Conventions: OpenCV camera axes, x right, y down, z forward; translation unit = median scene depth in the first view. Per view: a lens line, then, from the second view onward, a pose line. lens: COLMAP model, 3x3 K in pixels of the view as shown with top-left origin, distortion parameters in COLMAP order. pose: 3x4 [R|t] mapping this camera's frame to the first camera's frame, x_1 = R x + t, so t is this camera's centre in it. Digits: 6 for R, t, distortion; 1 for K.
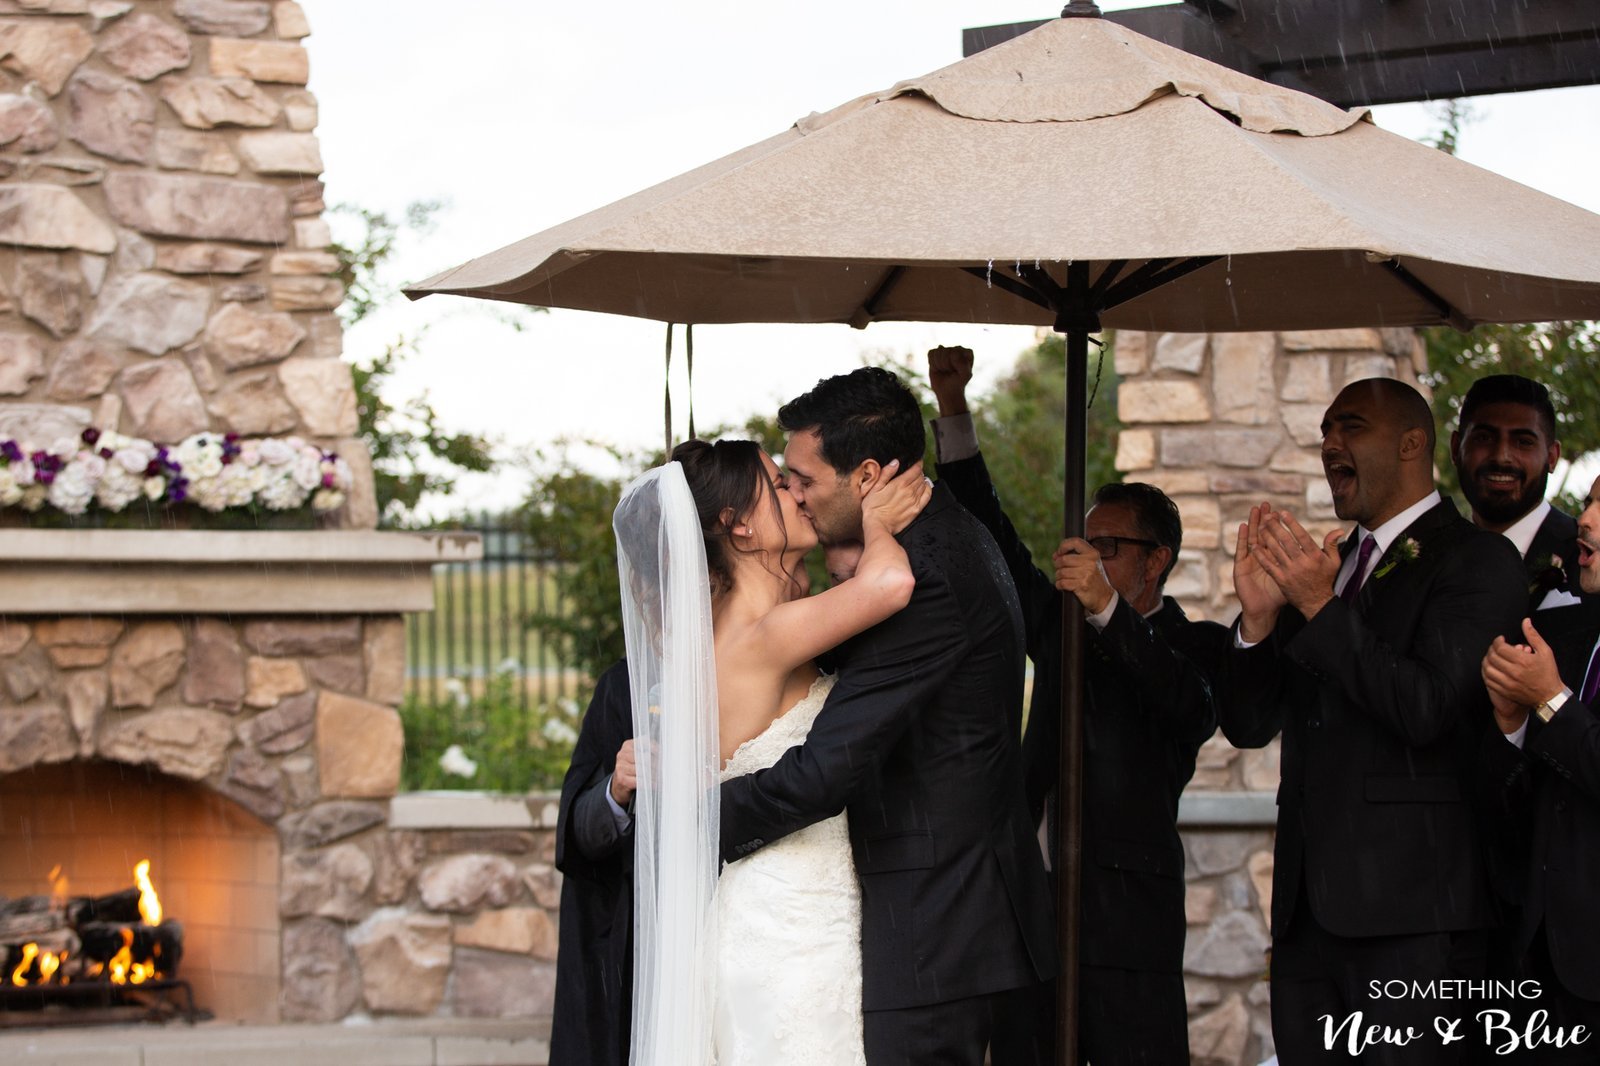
lens RADIAL K [[3517.1, 0, 800.0], [0, 3517.1, 533.0], [0, 0, 1]] dist [-0.146554, -0.196676]
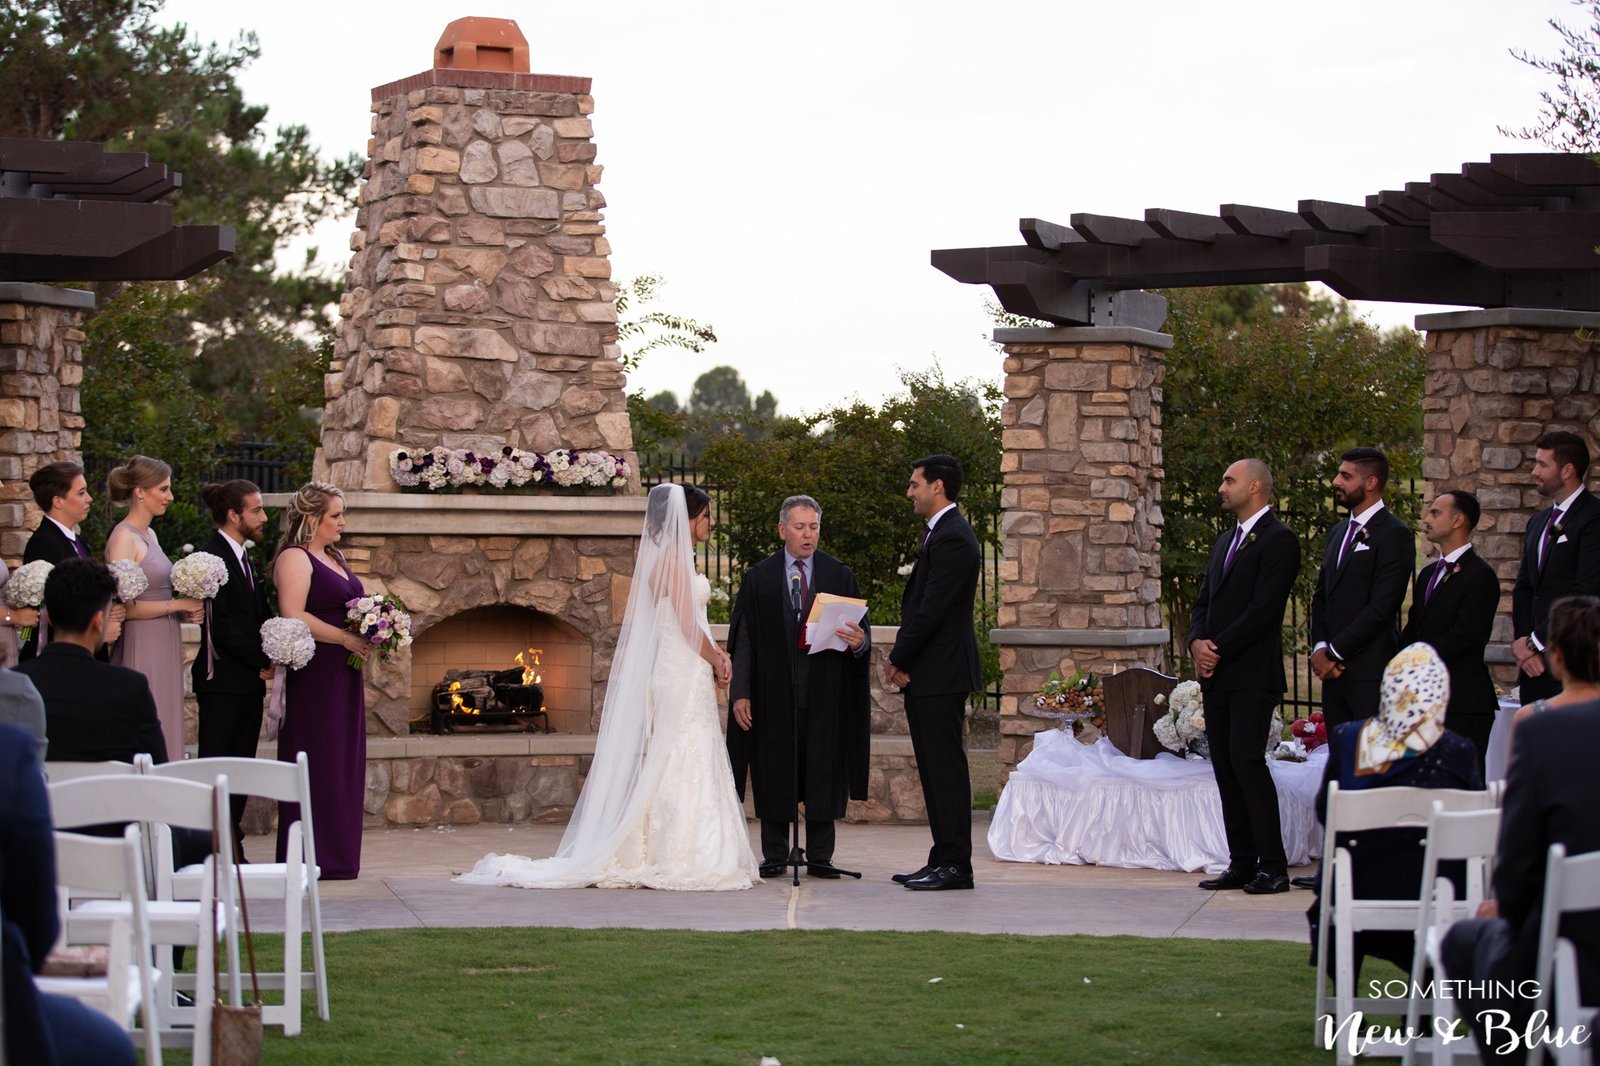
lens RADIAL K [[2766.9, 0, 800.0], [0, 2766.9, 533.0], [0, 0, 1]] dist [0.086475, -0.007911]
pose [[0.999215, 0.016327, -0.036106, 0.032946], [-0.015165, 0.999365, 0.032230, -0.033602], [0.036609, -0.031657, 0.998828, -0.641440]]
